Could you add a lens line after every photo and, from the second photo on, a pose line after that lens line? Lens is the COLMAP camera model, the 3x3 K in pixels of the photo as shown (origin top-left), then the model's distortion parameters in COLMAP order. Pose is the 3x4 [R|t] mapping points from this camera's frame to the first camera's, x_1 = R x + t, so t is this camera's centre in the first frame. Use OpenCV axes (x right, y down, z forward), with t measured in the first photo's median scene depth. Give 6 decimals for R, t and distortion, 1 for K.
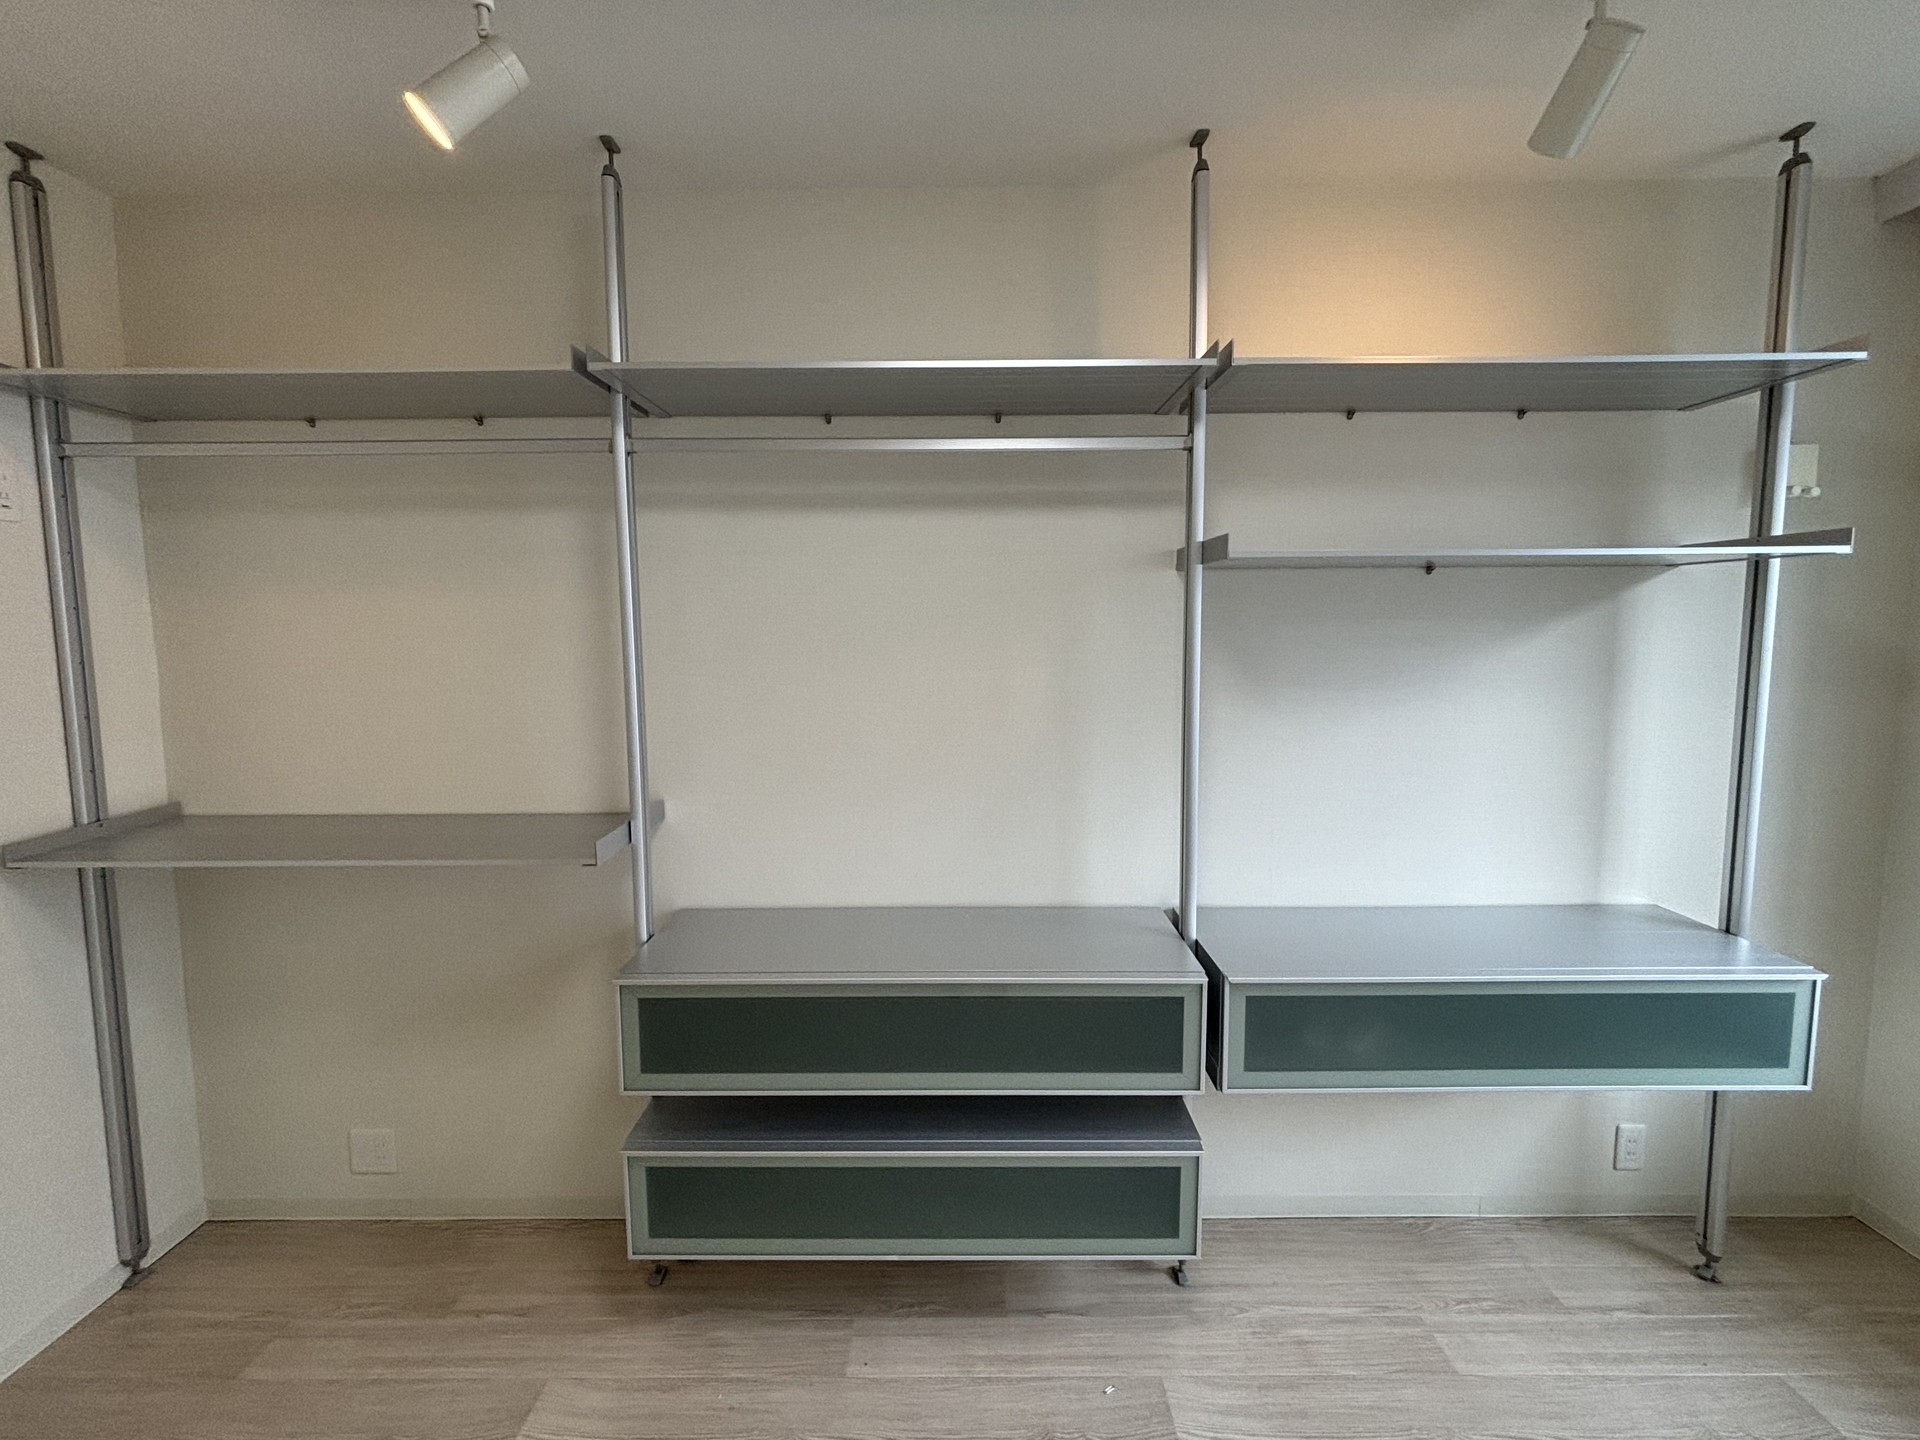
lens RADIAL K [[900.2, 0, 954.7], [0, 900.2, 711.3], [0, 0, 1]] dist [0.003860, -0.000122]
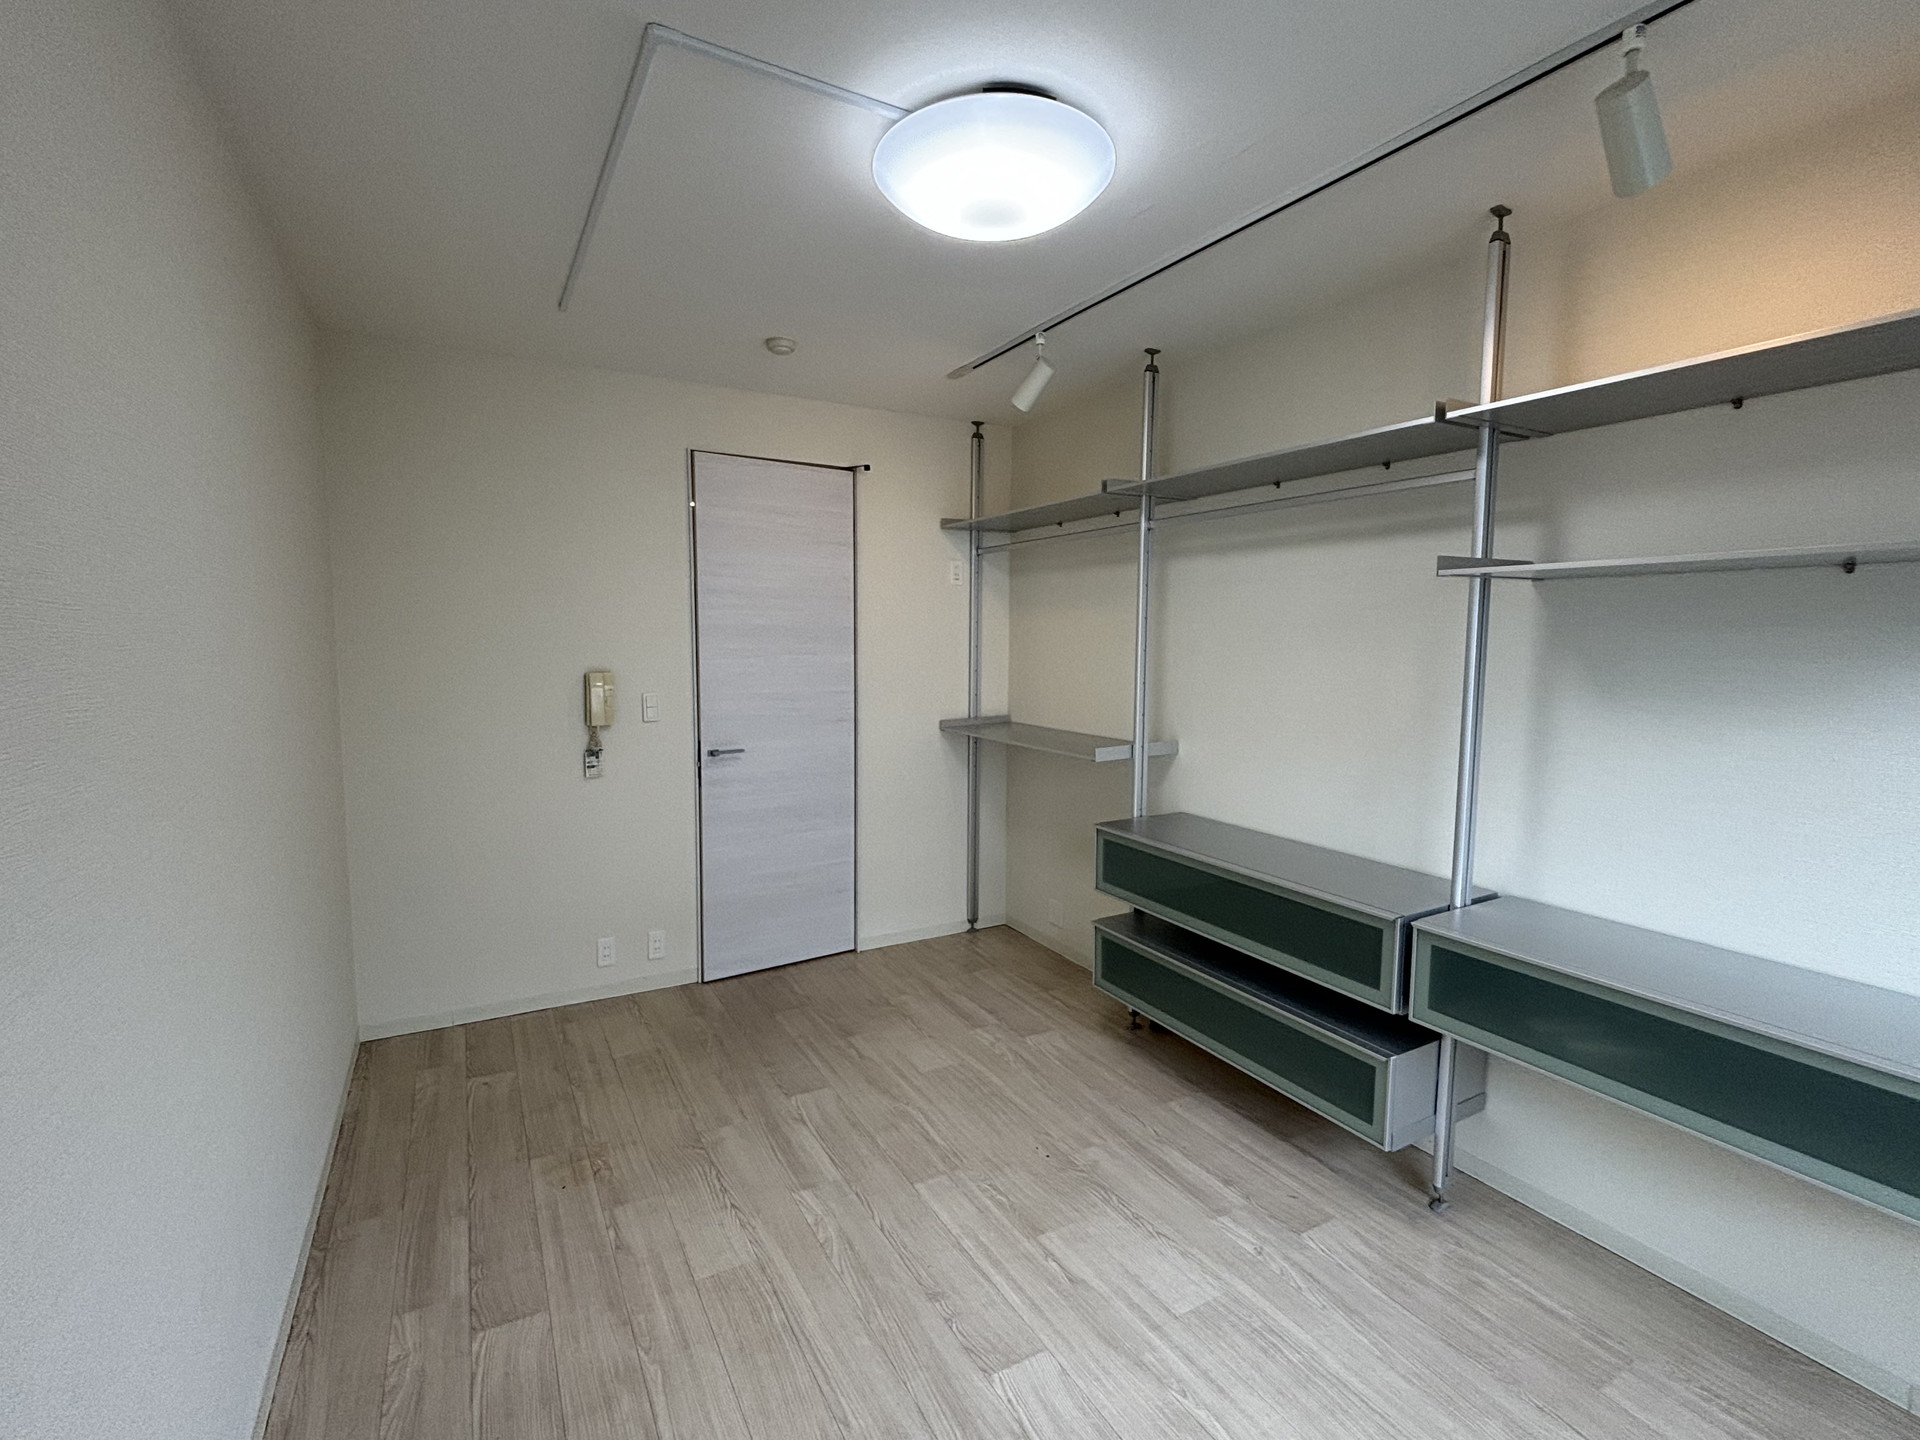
lens RADIAL K [[890.3, 0, 953.6], [0, 890.3, 713.1], [0, 0, 1]] dist [0.013634, -0.000365]
pose [[0.492706, 0.085760, -0.865960, 0.913101], [-0.094258, 0.994536, 0.044864, 0.018377], [0.865076, 0.059519, 0.498097, -0.133288]]
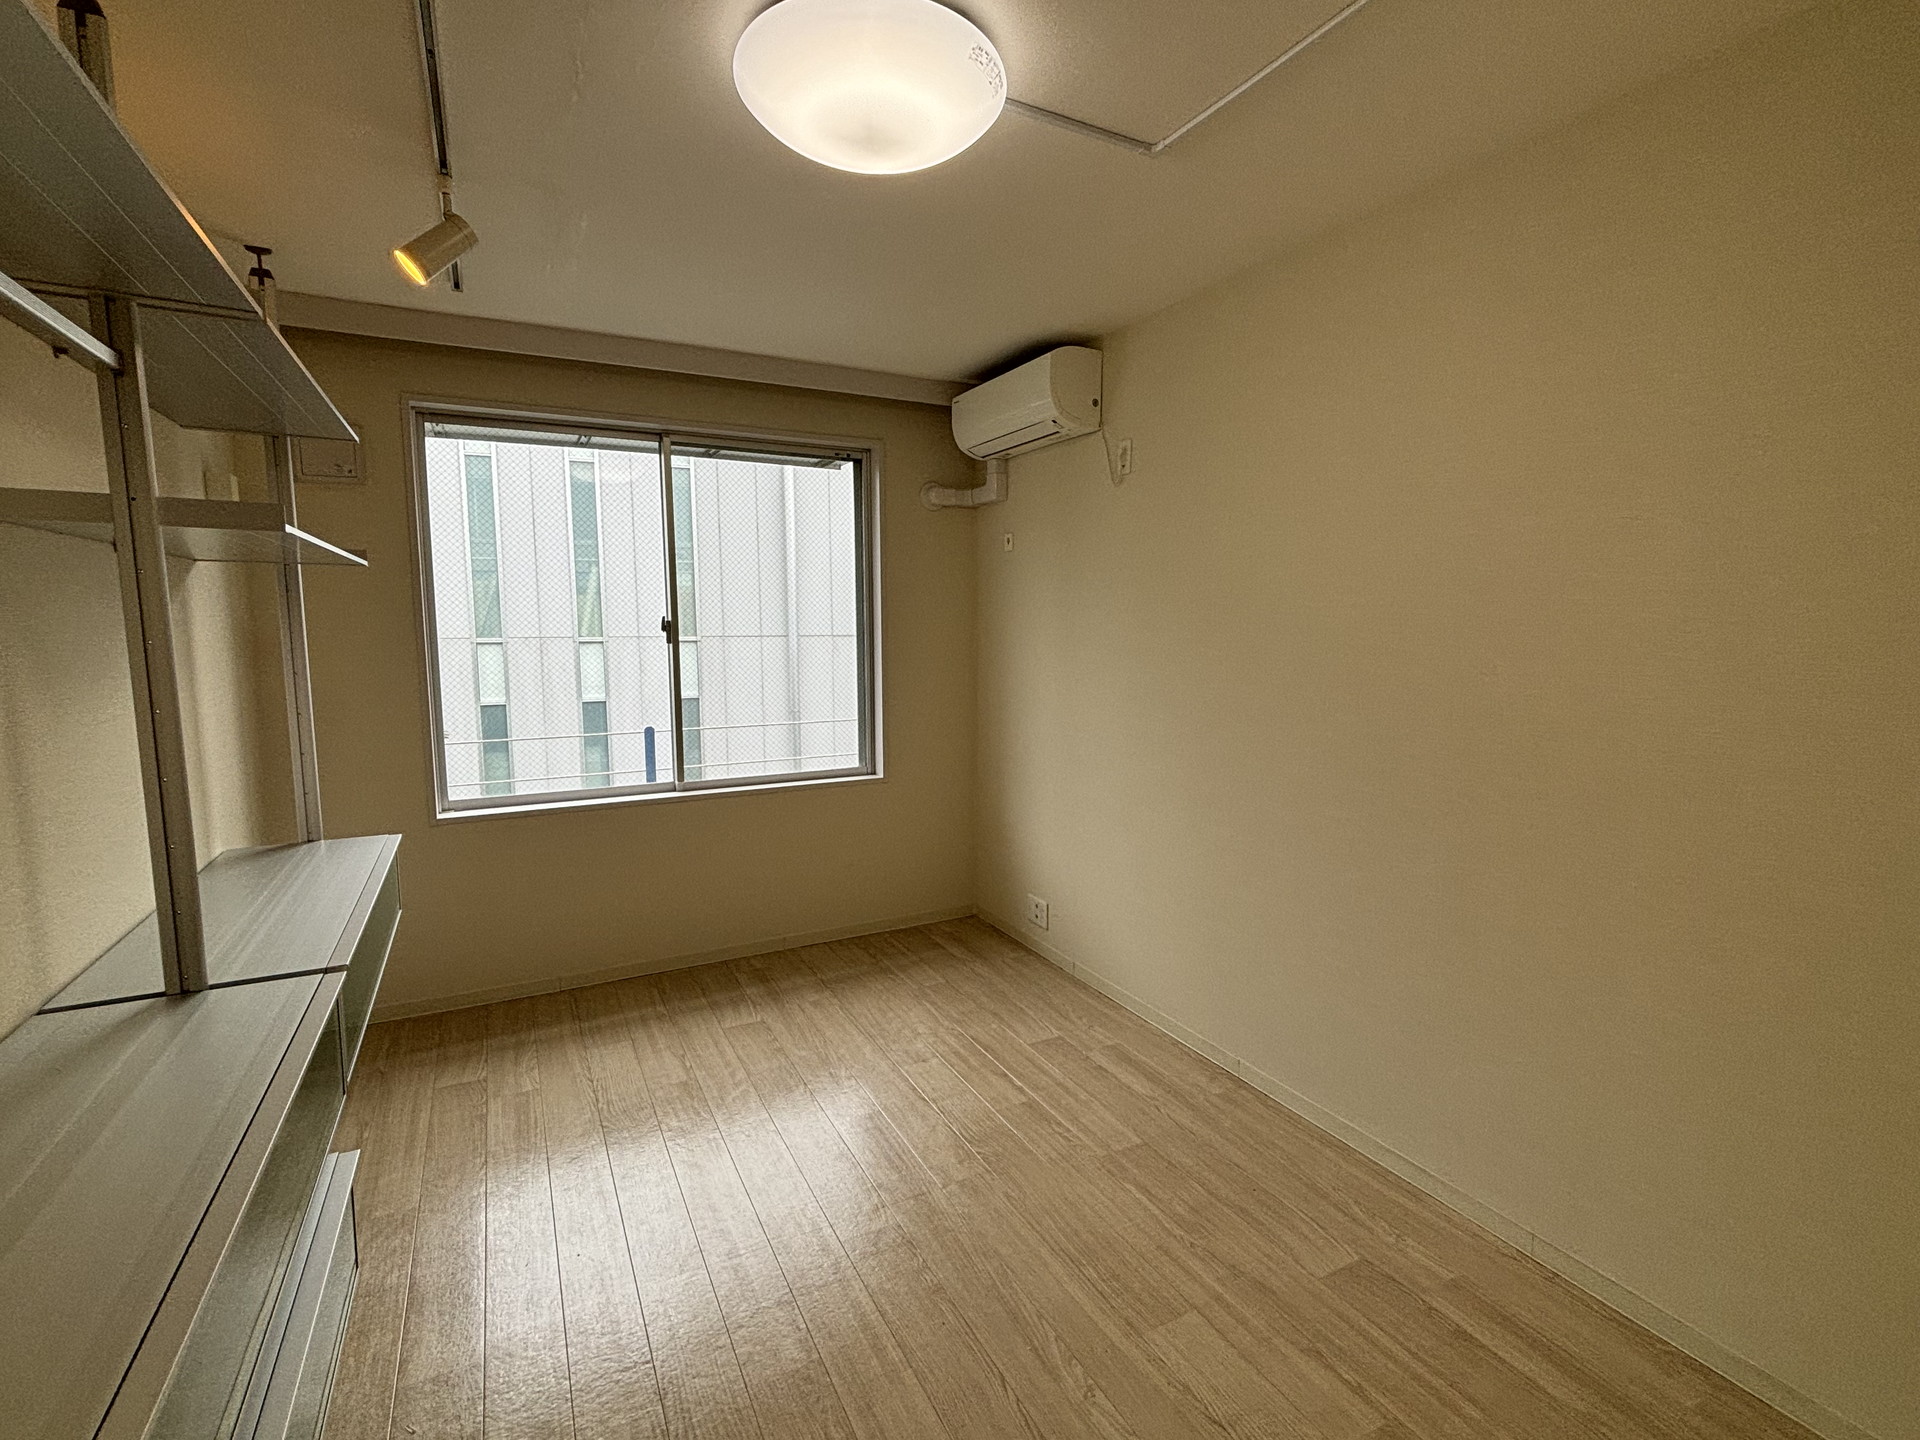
lens RADIAL K [[884.5, 0, 958.3], [0, 884.5, 714.6], [0, 0, 1]] dist [0.012260, -0.000625]
pose [[-0.470937, -0.086286, 0.877937, -0.747959], [0.091010, 0.985143, 0.145641, -0.046667], [-0.877460, 0.148489, -0.456087, 0.732758]]
